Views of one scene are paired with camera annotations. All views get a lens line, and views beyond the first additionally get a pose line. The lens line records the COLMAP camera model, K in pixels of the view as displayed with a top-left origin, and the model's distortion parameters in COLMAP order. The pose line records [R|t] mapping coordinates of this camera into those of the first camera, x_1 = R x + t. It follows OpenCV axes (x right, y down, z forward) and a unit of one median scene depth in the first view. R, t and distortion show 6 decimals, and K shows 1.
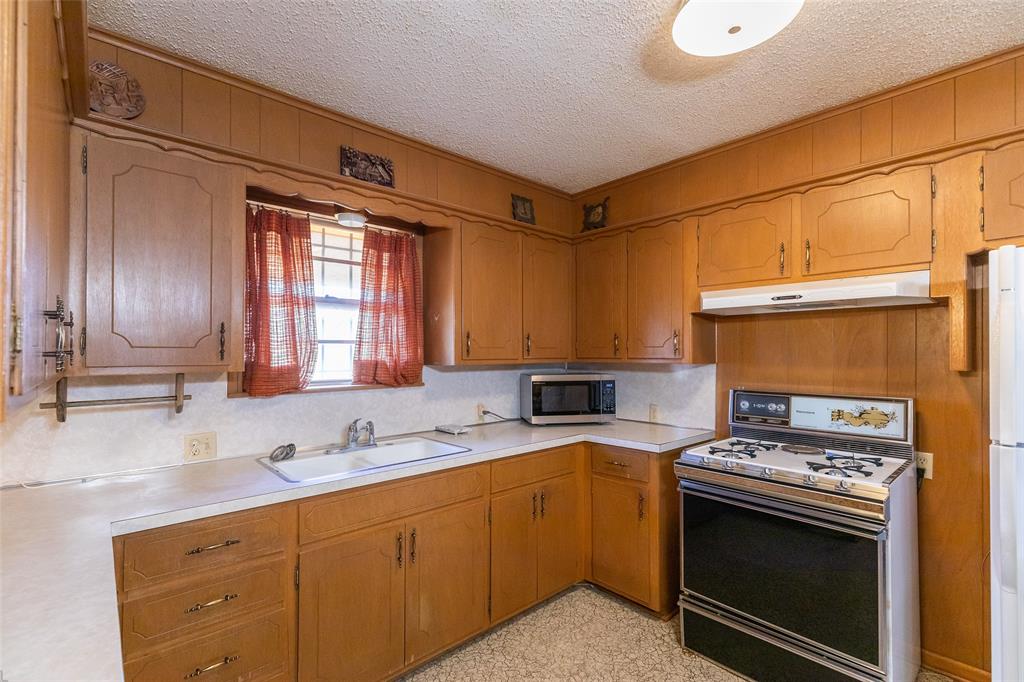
lens RADIAL K [[460.9, 0, 514.4], [0, 460.9, 347.5], [0, 0, 1]] dist [0.010140, -0.002200]
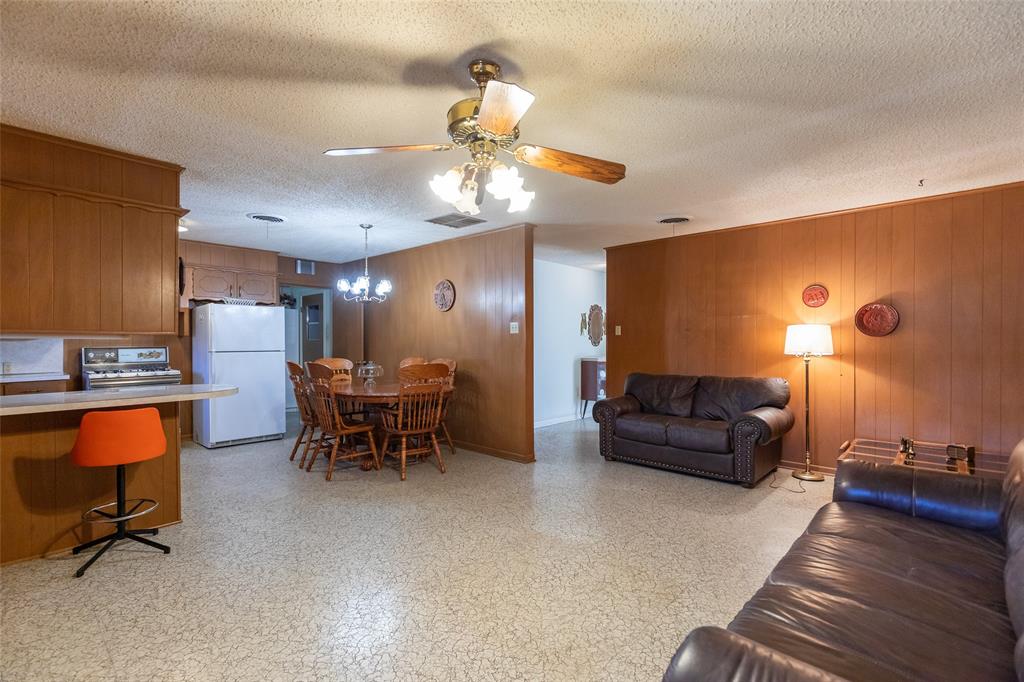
lens RADIAL K [[460.9, 0, 509.2], [0, 460.9, 344.2], [0, 0, 1]] dist [0.010140, -0.002200]
pose [[-0.091652, -0.007797, 0.995761, -1.765364], [-0.007795, 0.999944, 0.007112, 0.050982], [-0.995761, -0.007110, -0.091707, -0.660871]]
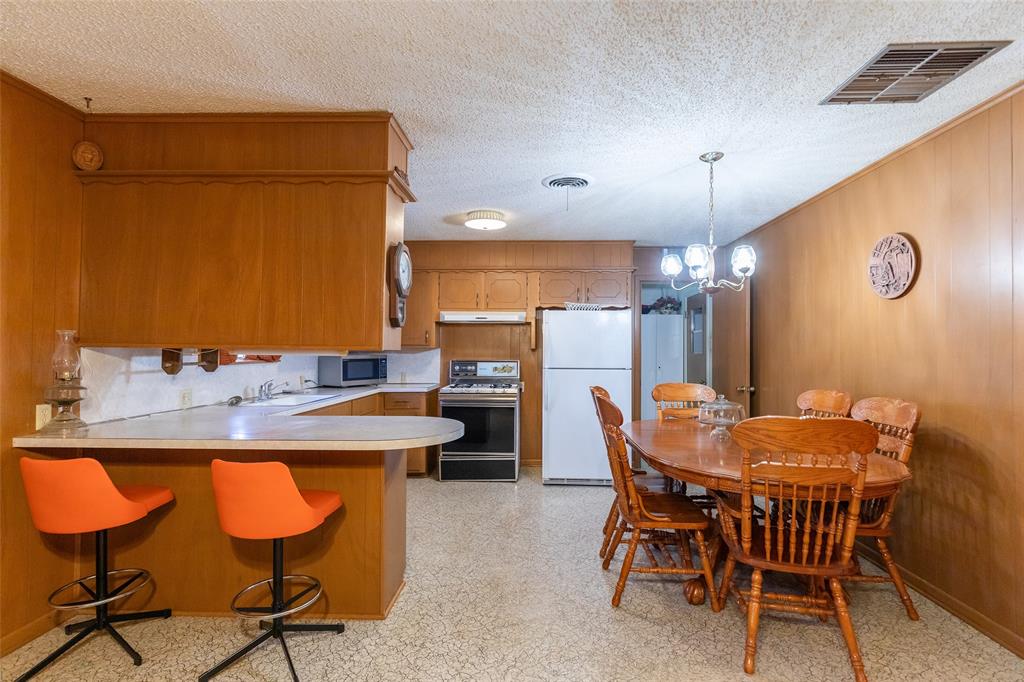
lens RADIAL K [[482.8, 0, 520.0], [0, 482.8, 343.3], [0, 0, 1]] dist [-0.001326, 0.000207]
pose [[0.697902, 0.013460, 0.716066, -0.874557], [-0.010728, 0.999908, -0.008339, 0.031839], [-0.716113, -0.001862, 0.697982, -0.718801]]
